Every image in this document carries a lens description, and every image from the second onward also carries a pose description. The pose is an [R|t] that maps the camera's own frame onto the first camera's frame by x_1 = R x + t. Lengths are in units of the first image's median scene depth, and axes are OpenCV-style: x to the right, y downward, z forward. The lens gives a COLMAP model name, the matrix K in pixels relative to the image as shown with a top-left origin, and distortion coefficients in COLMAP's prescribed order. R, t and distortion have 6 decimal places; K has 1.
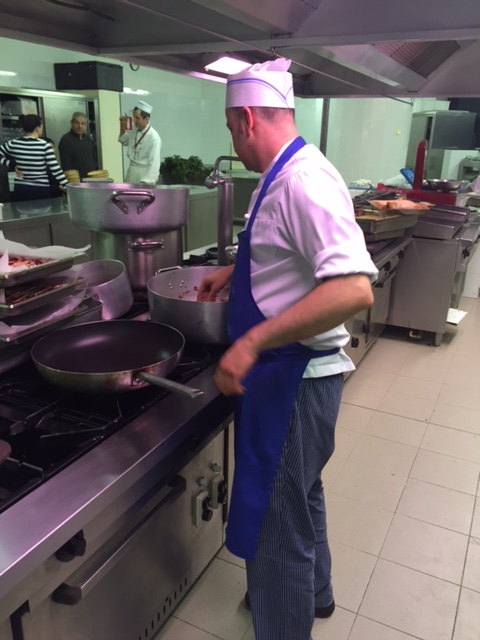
lens RADIAL K [[538.9, 0, 239.8], [0, 538.9, 321.0], [0, 0, 1]] dist [0.036578, 0.000275]
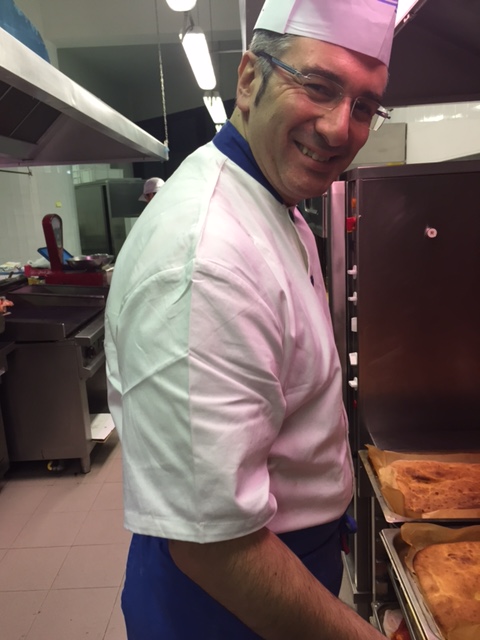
lens RADIAL K [[538.9, 0, 241.0], [0, 538.9, 320.0], [0, 0, 1]] dist [0.036578, 0.000275]
pose [[0.892005, -0.161814, 0.422070, 0.217811], [0.209840, 0.975257, -0.069582, -0.053178], [-0.400368, 0.150635, 0.903889, 0.149310]]
